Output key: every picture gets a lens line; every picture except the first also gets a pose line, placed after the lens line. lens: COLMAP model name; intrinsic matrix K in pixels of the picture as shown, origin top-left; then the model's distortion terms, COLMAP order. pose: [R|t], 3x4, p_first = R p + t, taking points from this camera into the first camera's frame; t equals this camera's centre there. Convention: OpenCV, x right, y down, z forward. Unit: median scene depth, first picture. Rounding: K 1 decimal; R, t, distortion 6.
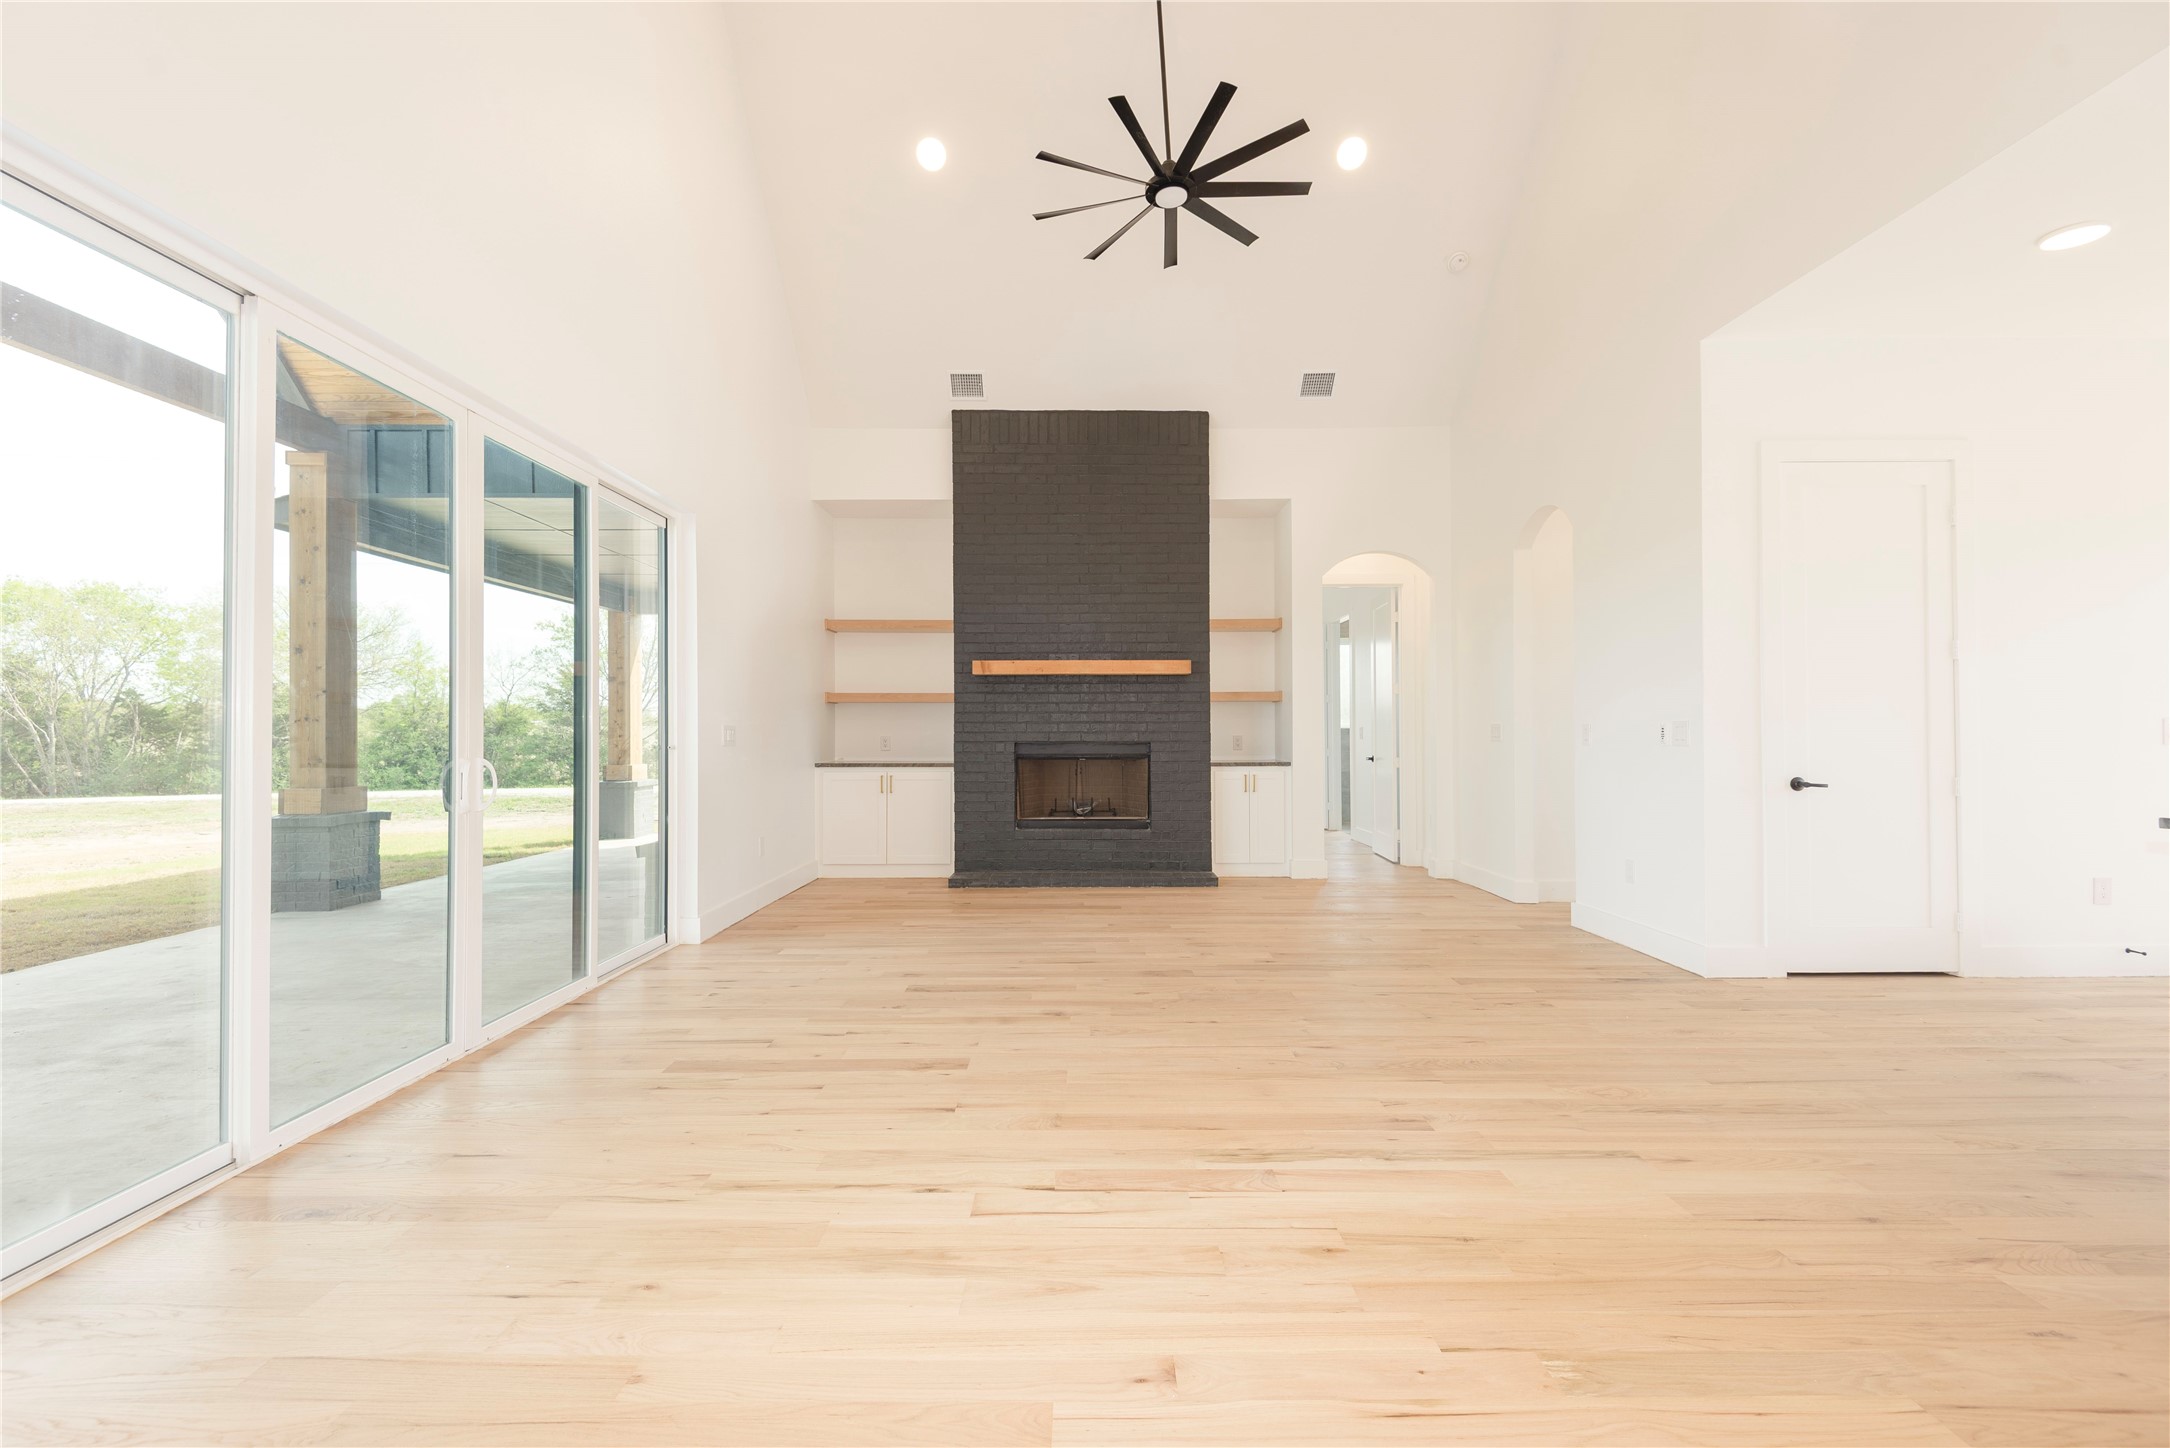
lens RADIAL K [[977.5, 0, 1084.5], [0, 977.5, 719.5], [0, 0, 1]] dist [0.016839, -0.007483]
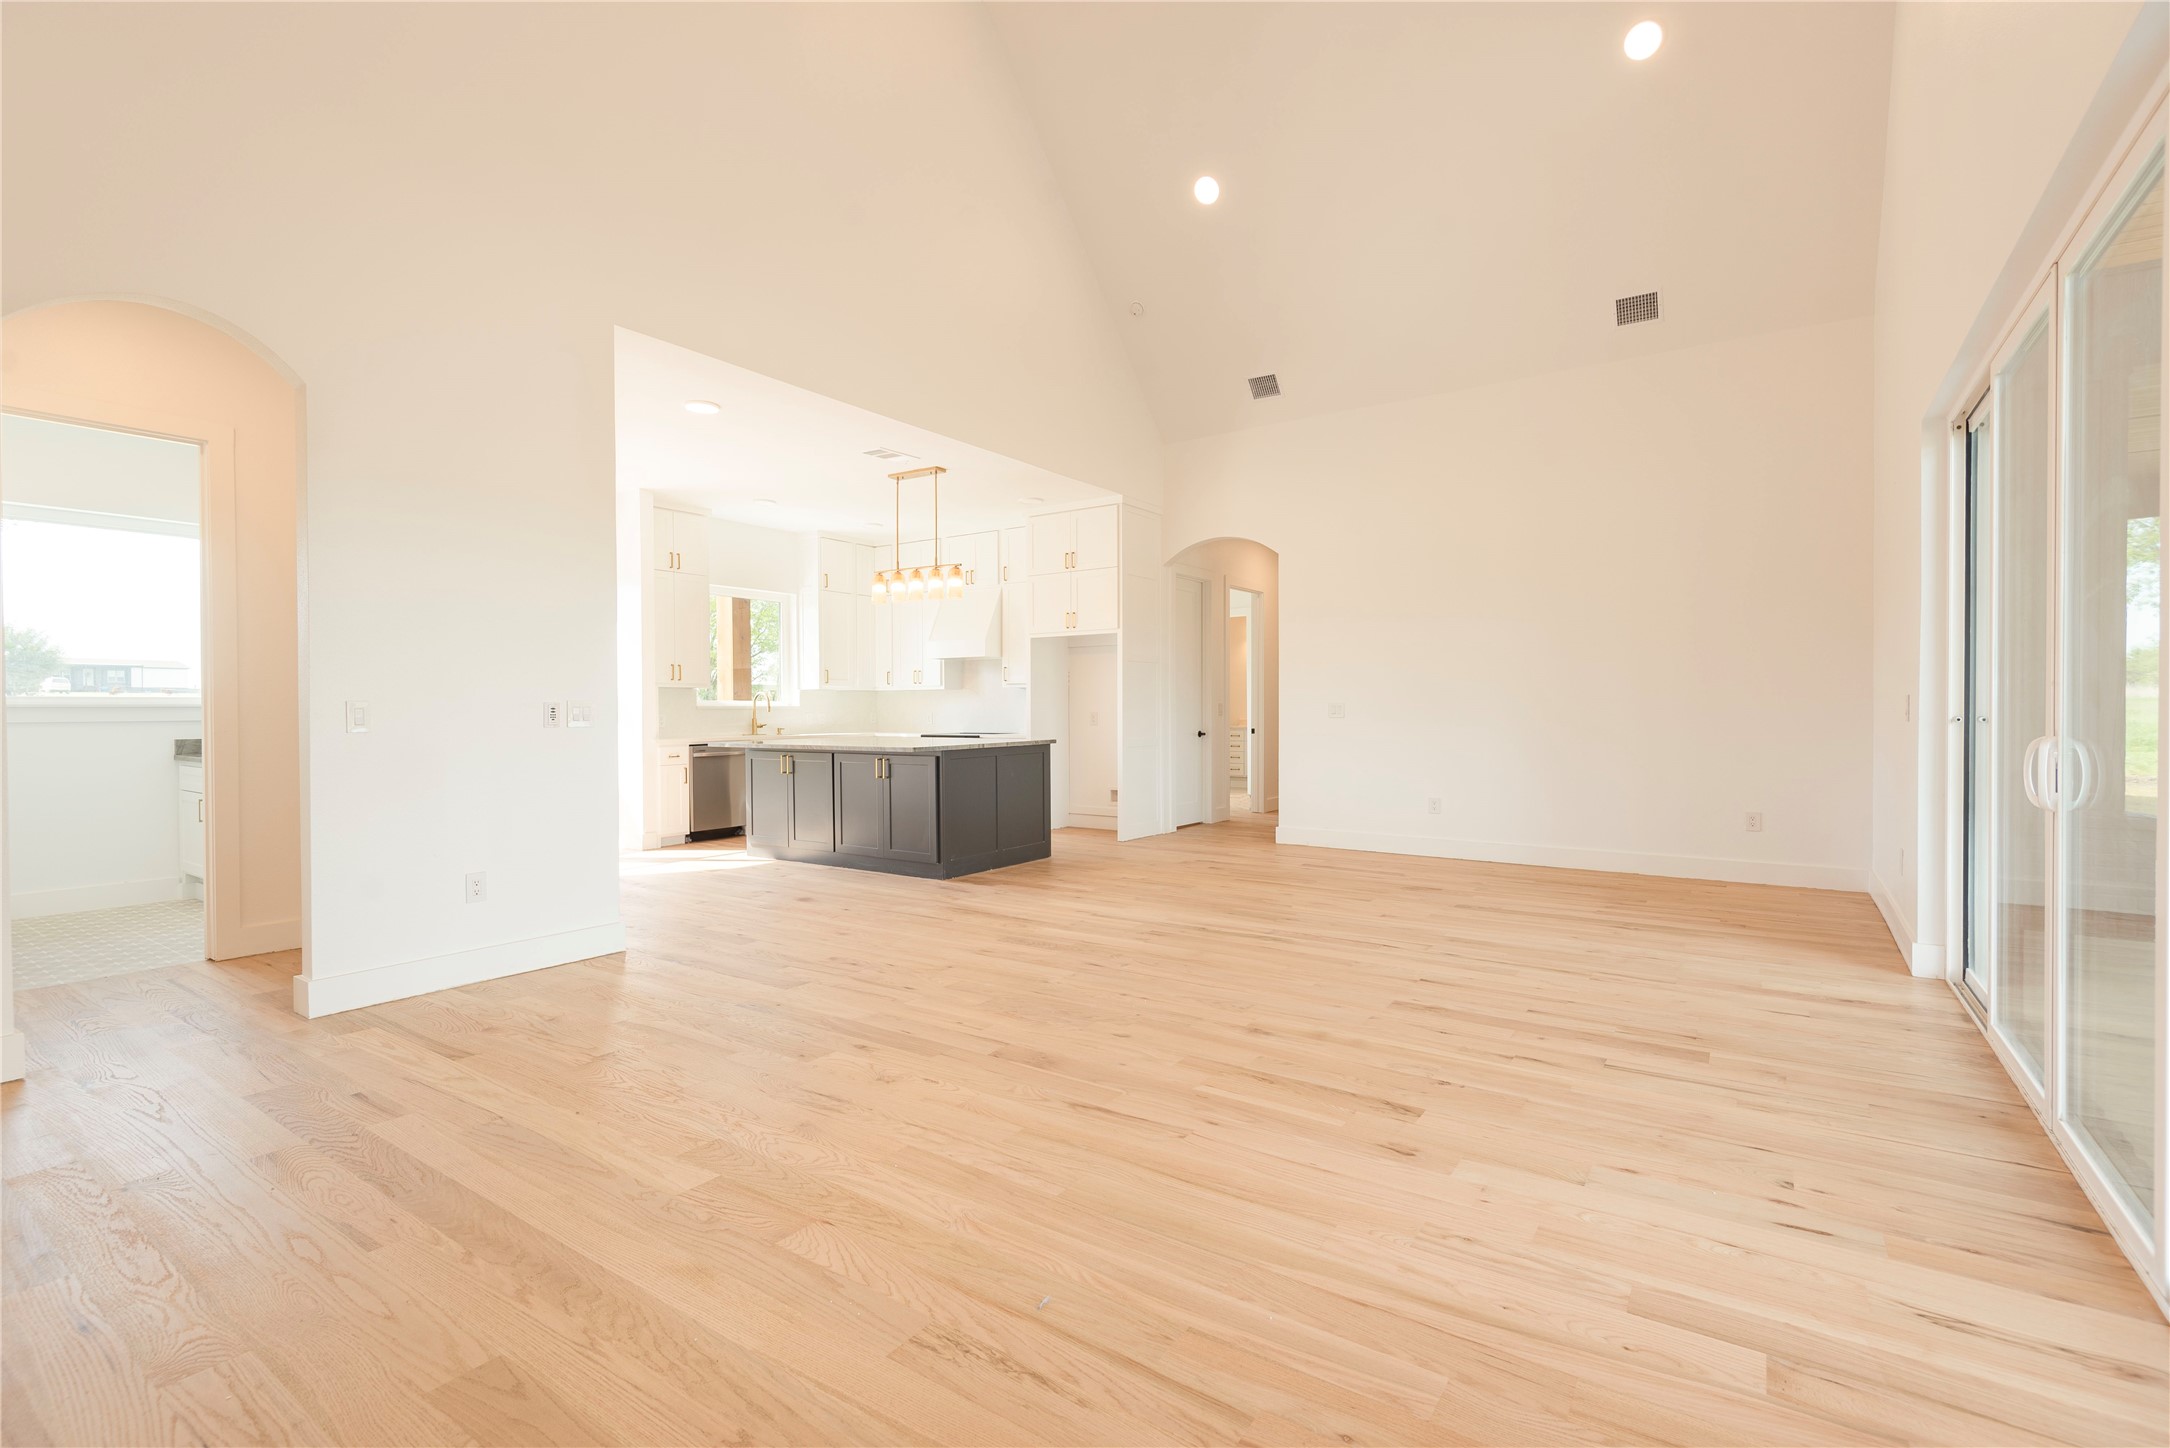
lens RADIAL K [[977.5, 0, 1082.8], [0, 977.5, 721.0], [0, 0, 1]] dist [0.016839, -0.007483]
pose [[-0.819215, 0.000862, 0.573486, -0.223870], [0.001816, 0.999998, 0.001091, 0.012835], [-0.573483, 0.001935, -0.819215, 1.004304]]
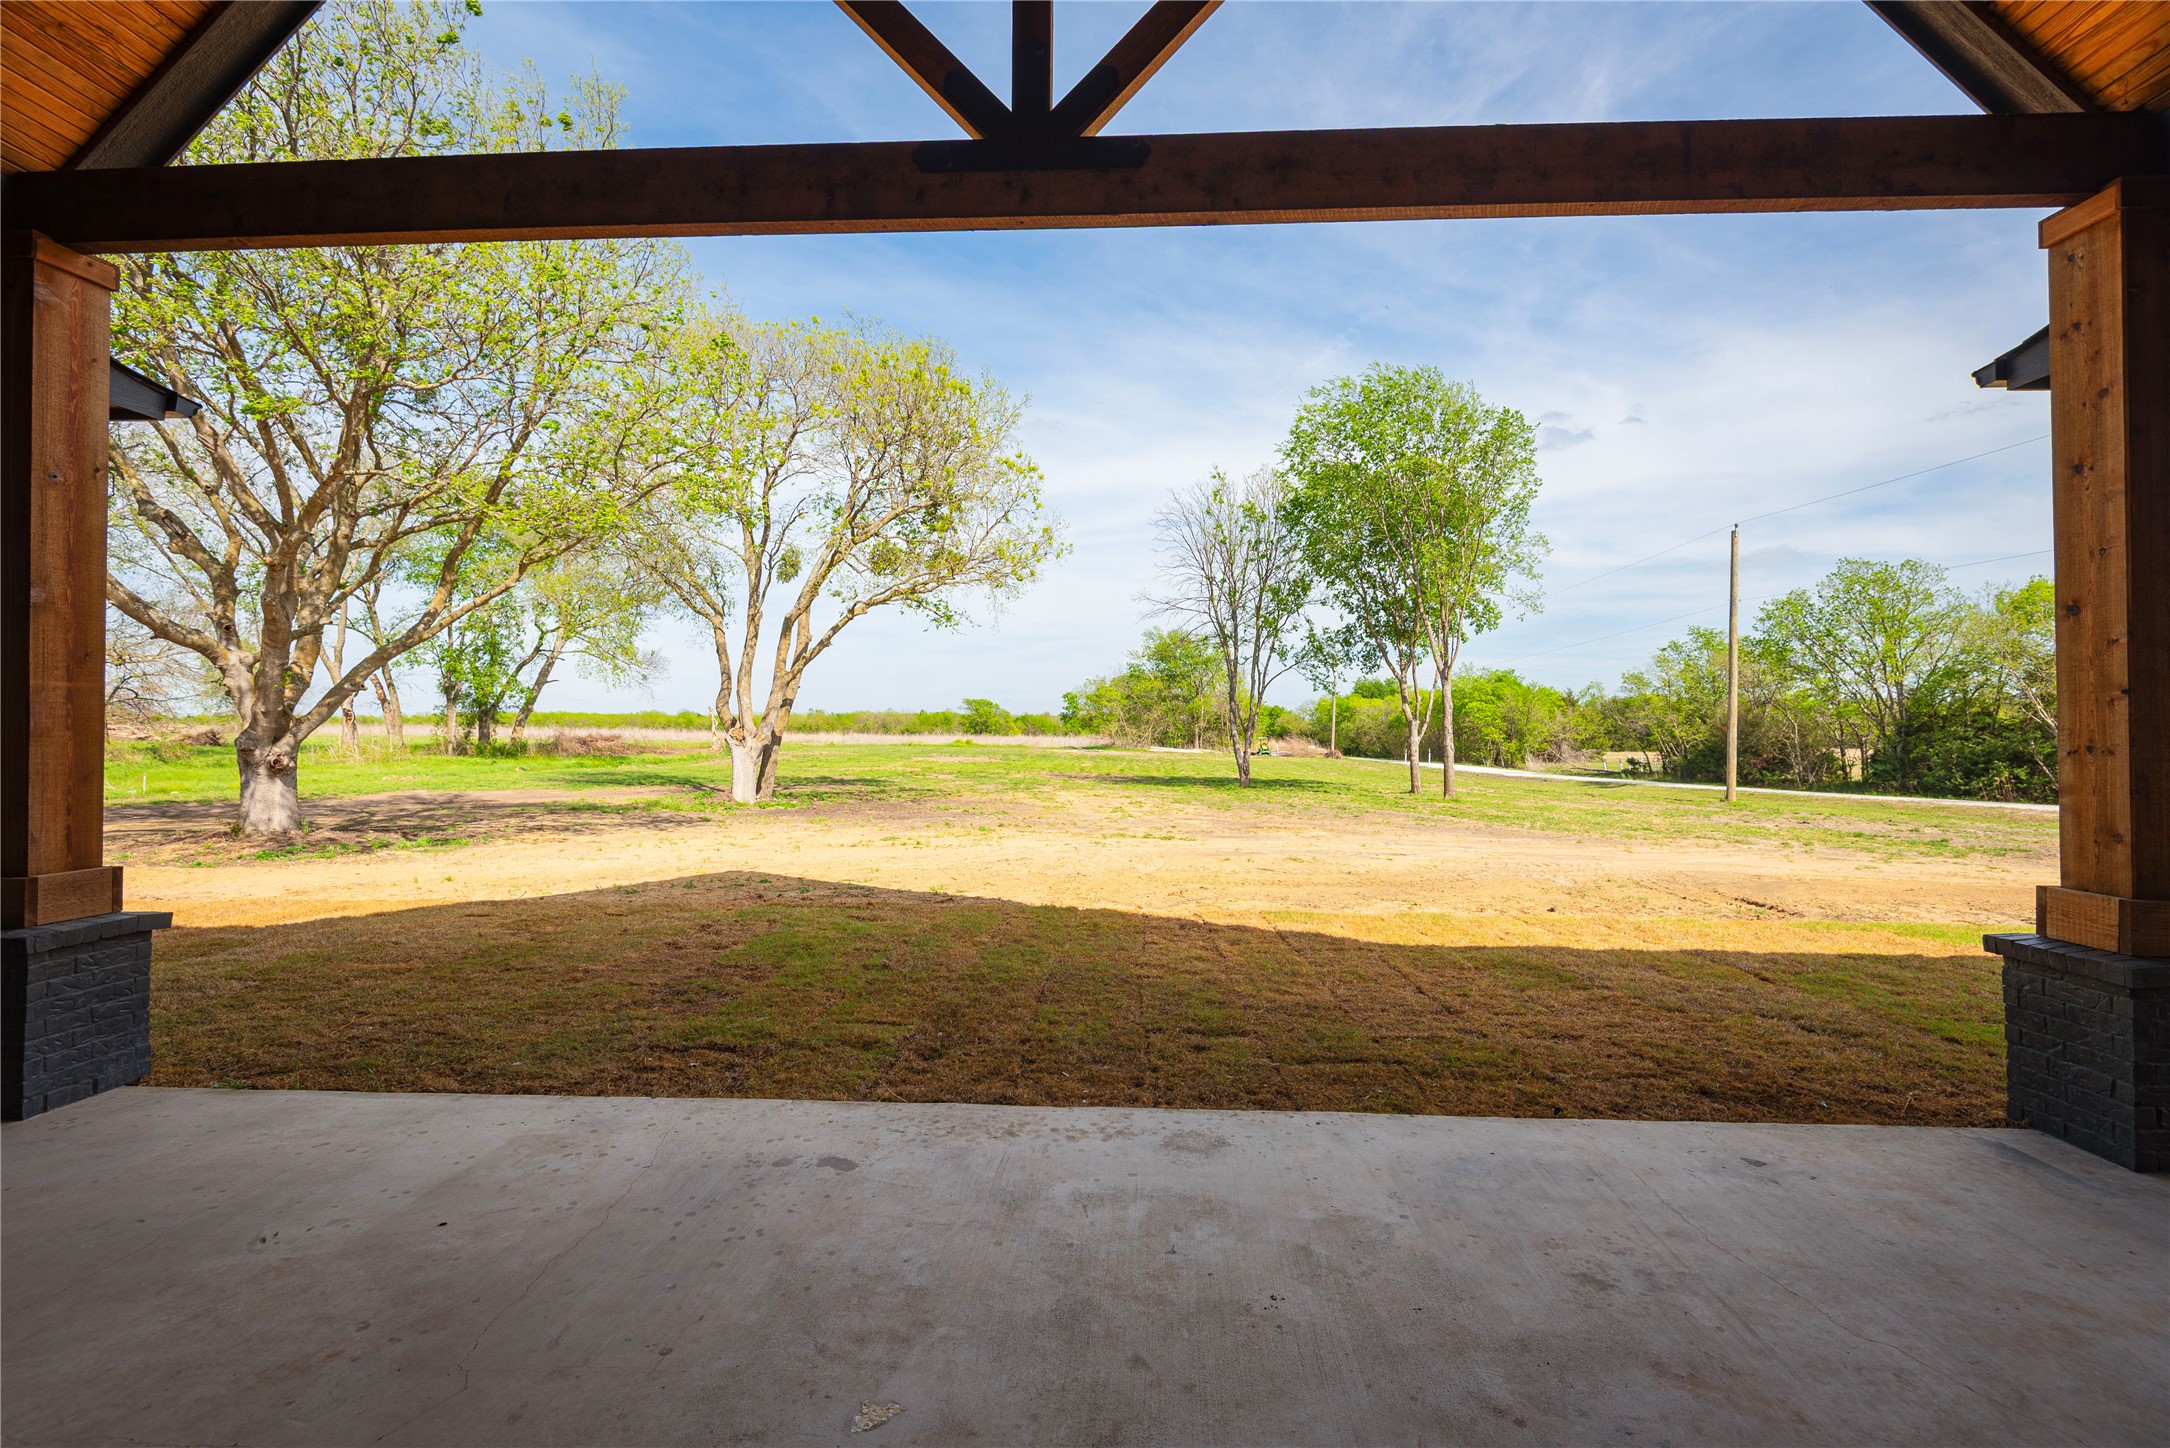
lens RADIAL K [[977.5, 0, 1082.8], [0, 977.5, 727.2], [0, 0, 1]] dist [0.016839, -0.007483]
pose [[-0.055333, -0.002766, -0.998464, -0.286431], [0.010743, 0.999937, -0.003365, -0.015975], [0.998410, -0.010913, -0.055300, 0.551867]]
